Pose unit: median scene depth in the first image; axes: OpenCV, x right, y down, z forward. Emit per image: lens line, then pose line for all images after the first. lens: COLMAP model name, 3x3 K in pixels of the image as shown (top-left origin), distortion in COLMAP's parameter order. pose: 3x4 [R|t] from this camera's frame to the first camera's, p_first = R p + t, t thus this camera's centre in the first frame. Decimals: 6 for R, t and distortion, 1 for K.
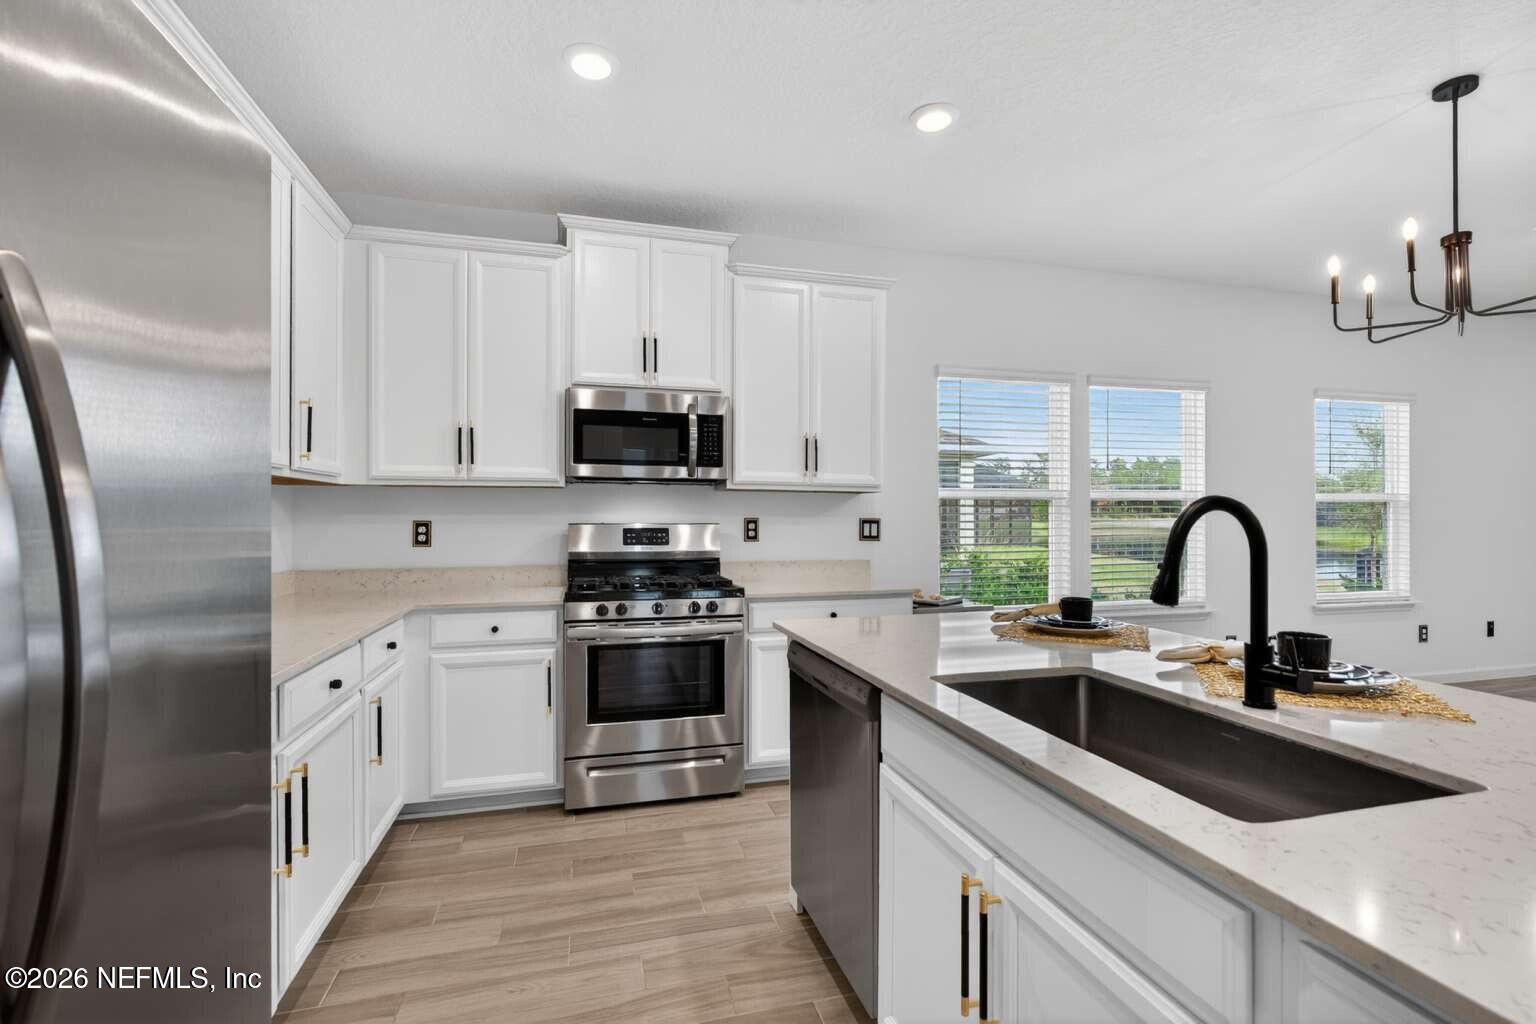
lens RADIAL K [[693.6, 0, 766.5], [0, 693.6, 518.2], [0, 0, 1]] dist [-0.000492, 0.000421]
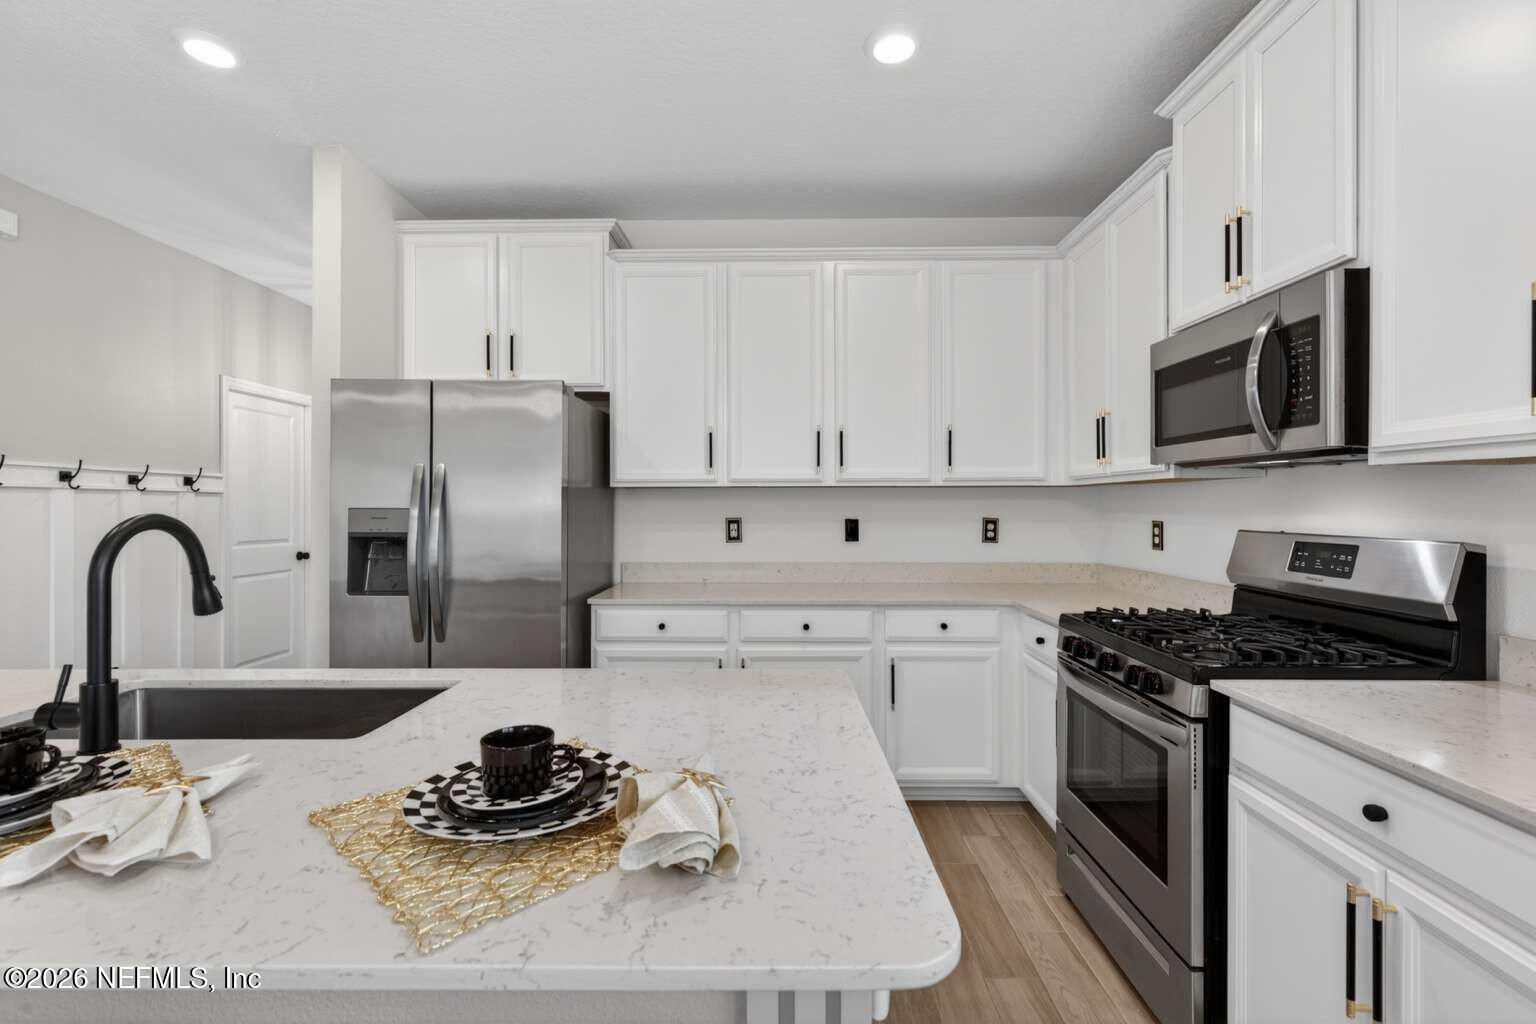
lens RADIAL K [[693.6, 0, 762.6], [0, 693.6, 507.4], [0, 0, 1]] dist [-0.000492, 0.000421]
pose [[-0.279041, 0.005095, -0.960266, 0.534016], [0.003568, 0.999985, 0.004269, -0.019923], [0.960273, -0.002235, -0.279055, 0.815952]]
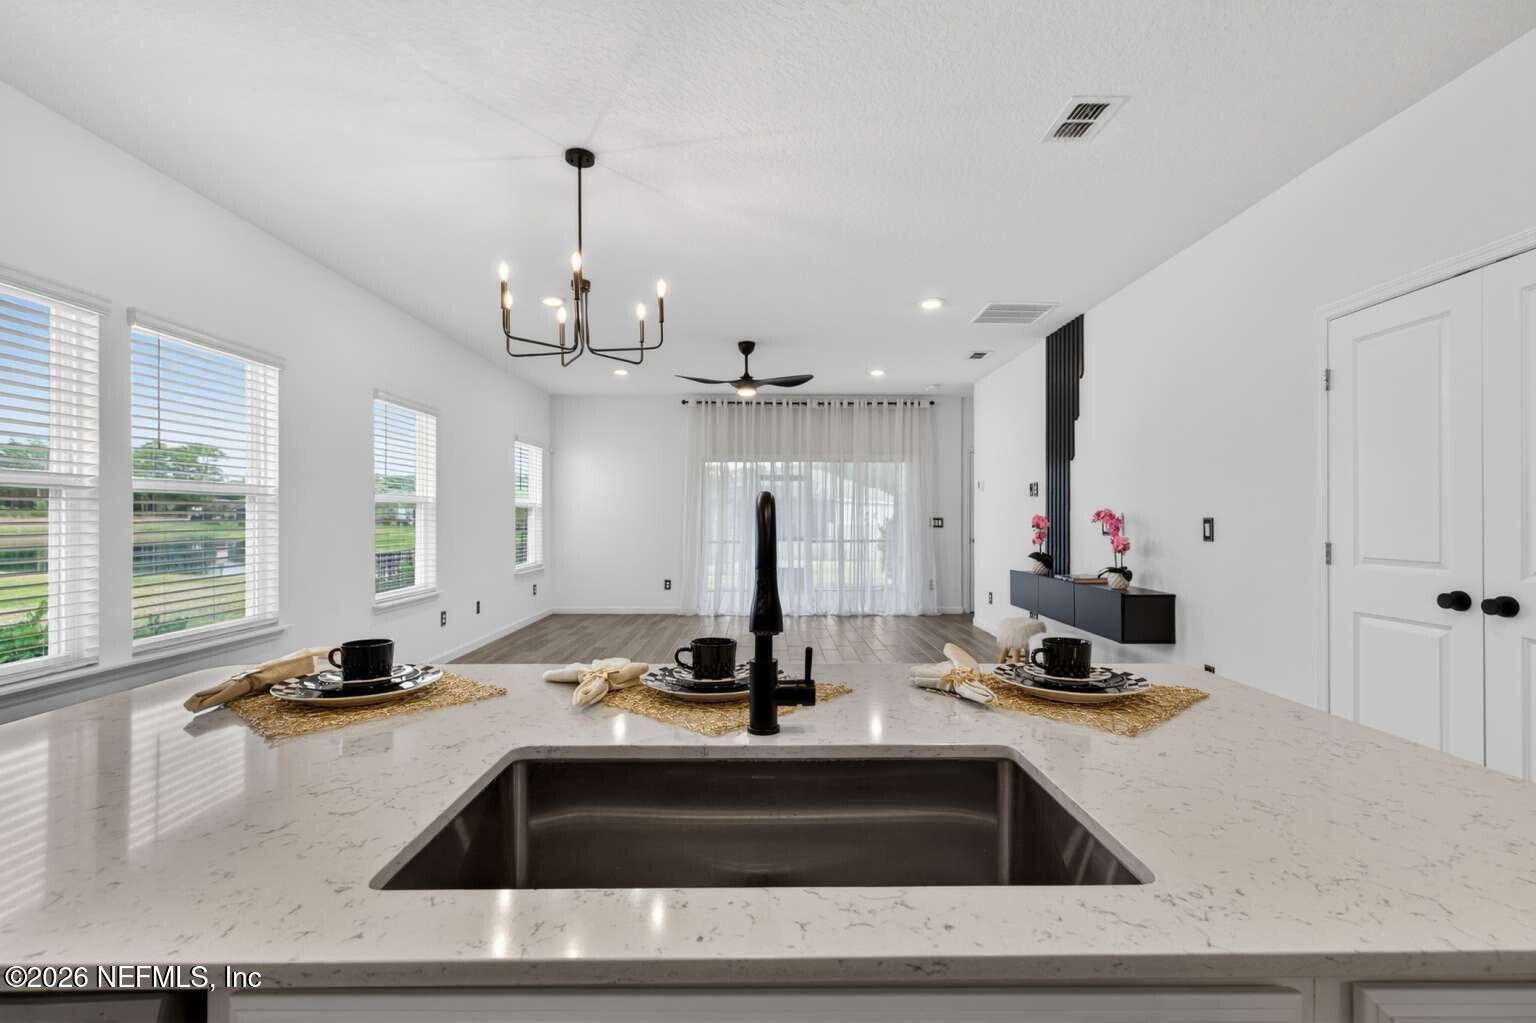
lens RADIAL K [[693.6, 0, 781.0], [0, 693.6, 510.7], [0, 0, 1]] dist [-0.000492, 0.000421]
pose [[0.239361, 0.012232, 0.970854, -0.058499], [-0.001684, 0.999924, -0.012183, 0.000198], [-0.970929, 0.001281, 0.239364, 0.304701]]
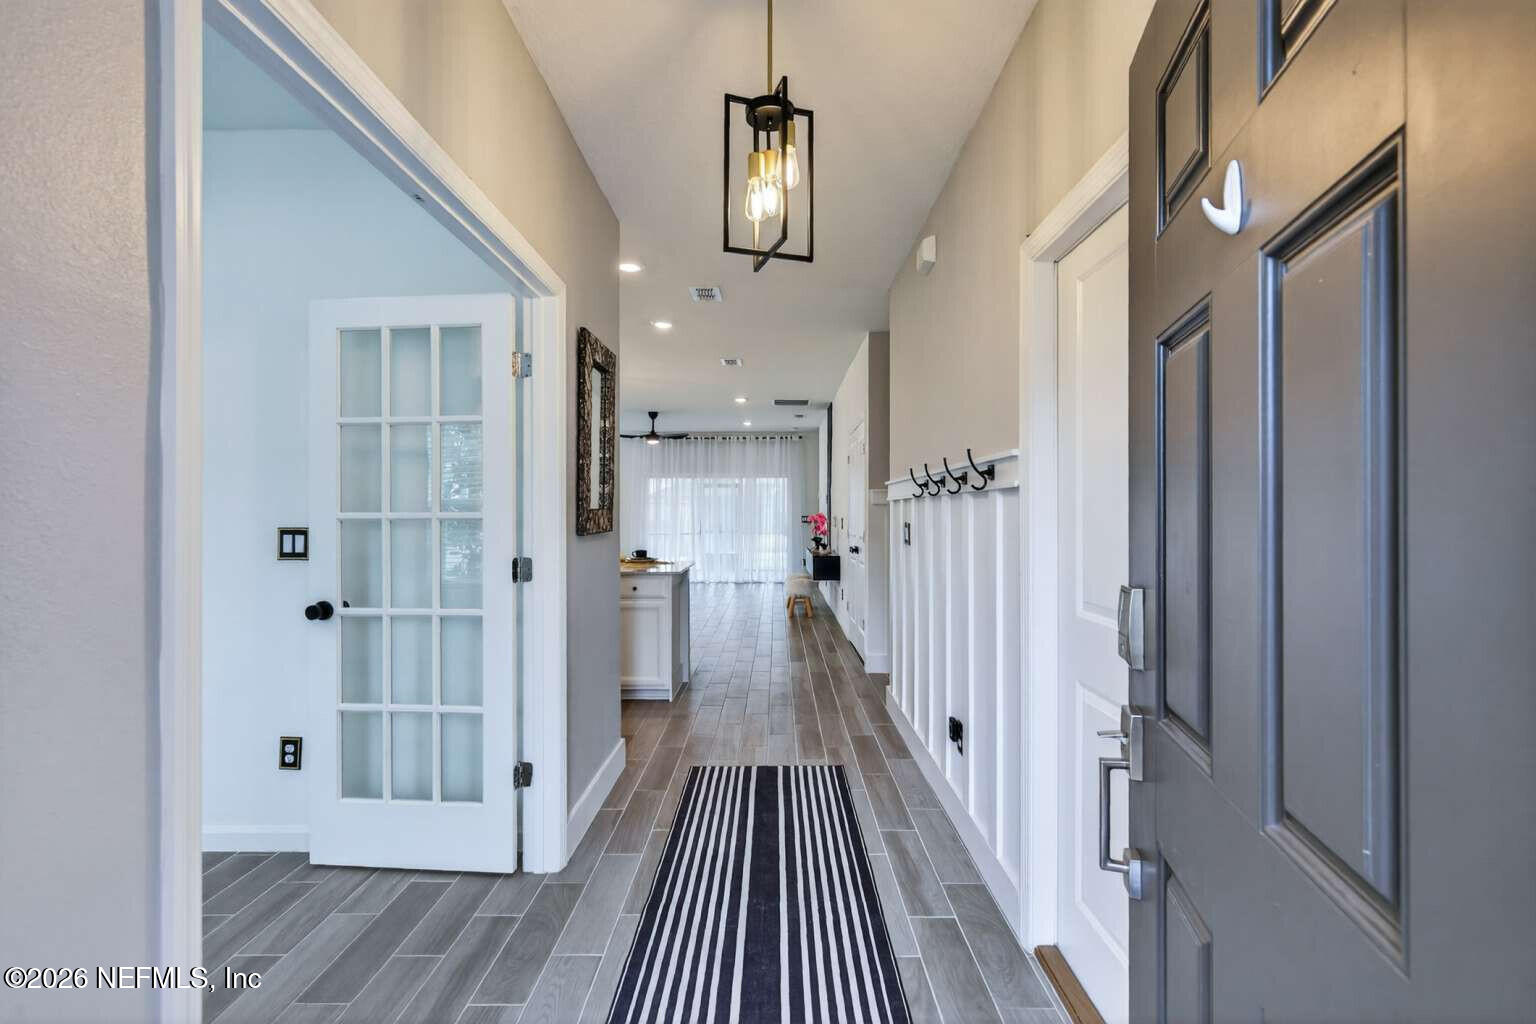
lens RADIAL K [[693.6, 0, 760.5], [0, 693.6, 514.1], [0, 0, 1]] dist [-0.000492, 0.000421]
pose [[0.276724, 0.000530, 0.960949, -1.218060], [-0.001372, 0.999999, -0.000157, -0.016102], [-0.960949, -0.001275, 0.276724, -0.545078]]
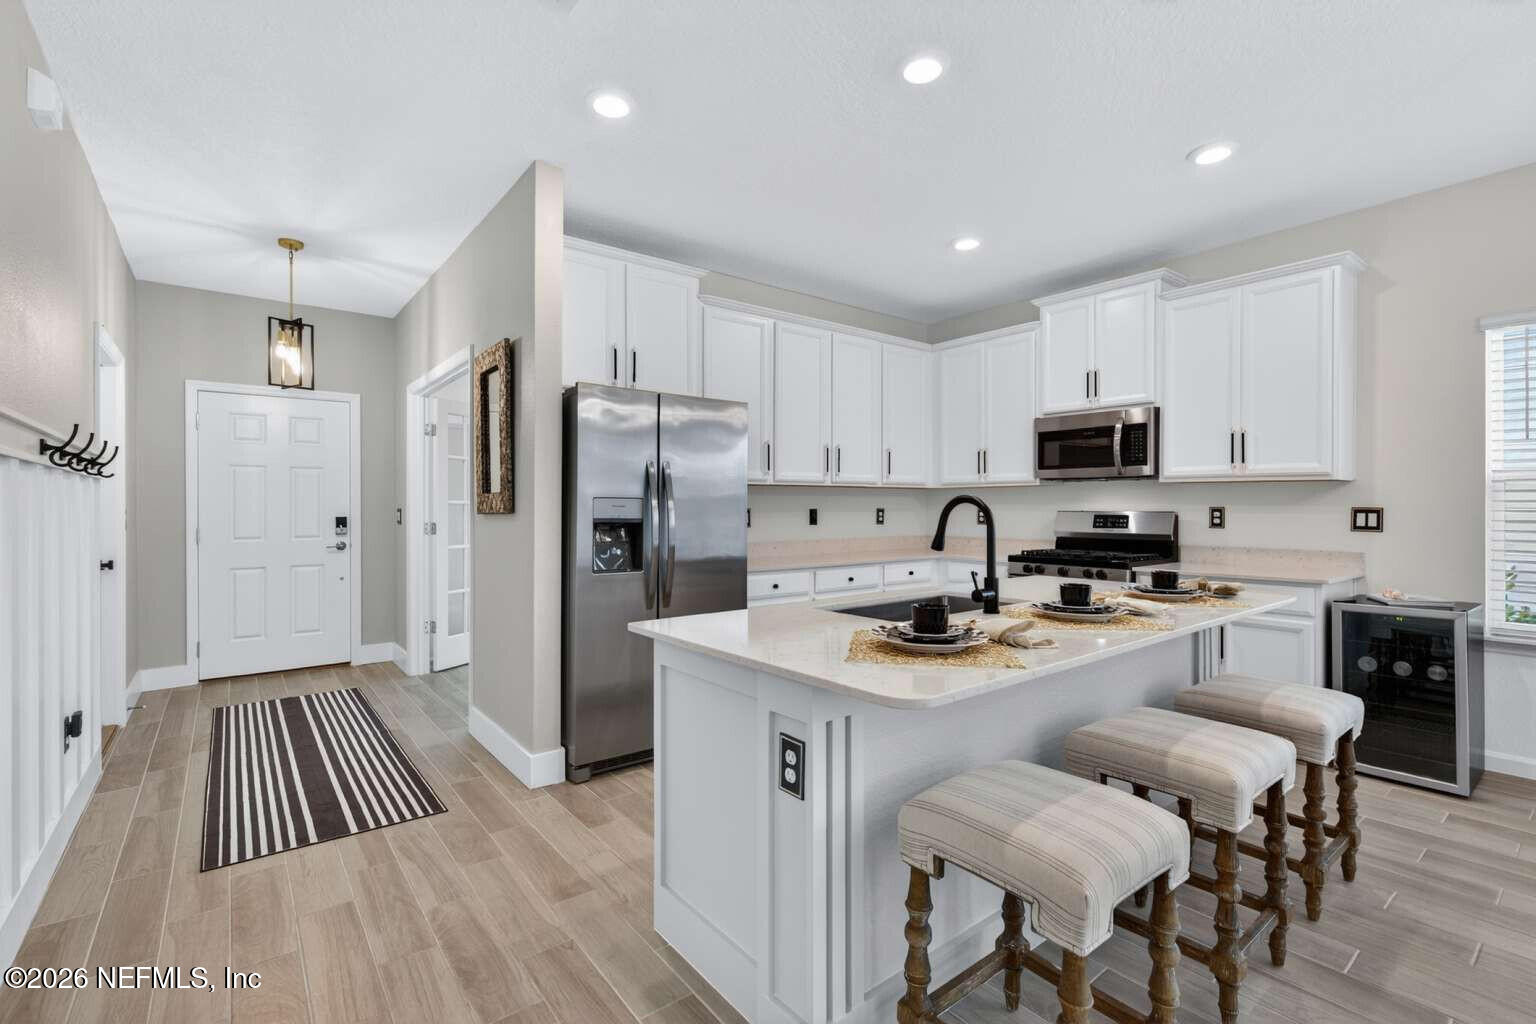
lens RADIAL K [[693.6, 0, 771.7], [0, 693.6, 512.7], [0, 0, 1]] dist [-0.000492, 0.000421]
pose [[0.396779, 0.011376, -0.917844, 0.847081], [0.002689, 0.999905, 0.013555, -0.009056], [0.917910, -0.007846, 0.396711, -0.095863]]
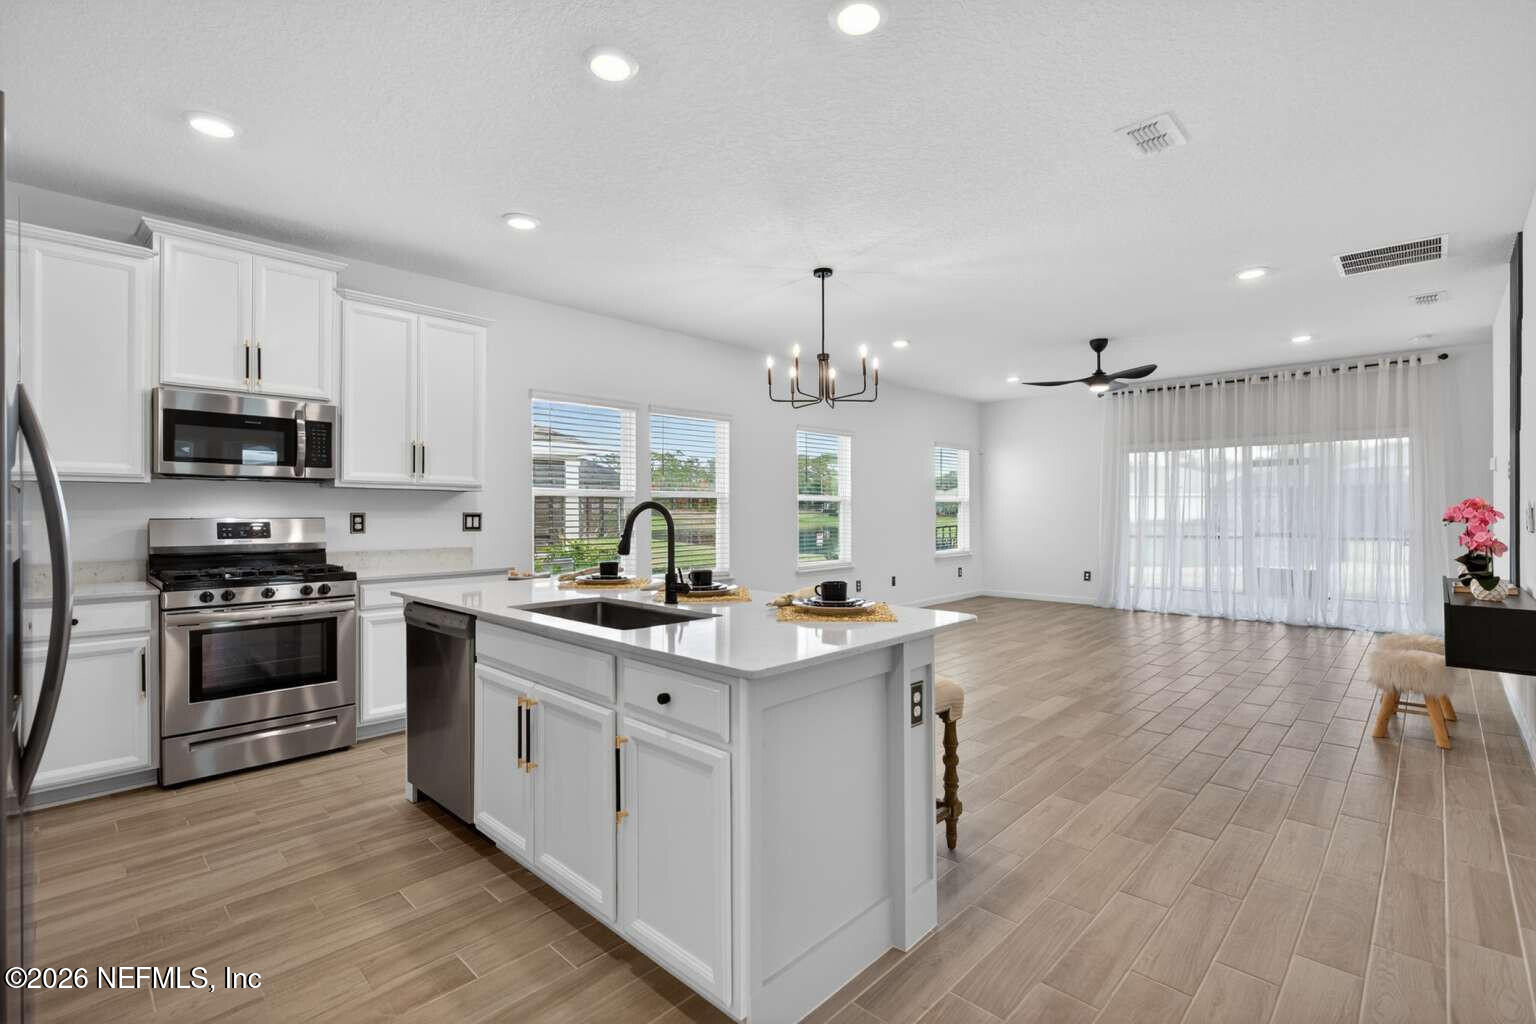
lens RADIAL K [[693.6, 0, 773.1], [0, 693.6, 510.9], [0, 0, 1]] dist [-0.000492, 0.000421]
pose [[0.851688, -0.000483, 0.524048, -0.045241], [0.001729, 0.999997, -0.001889, 0.000328], [-0.524046, 0.002515, 0.851686, -0.365514]]
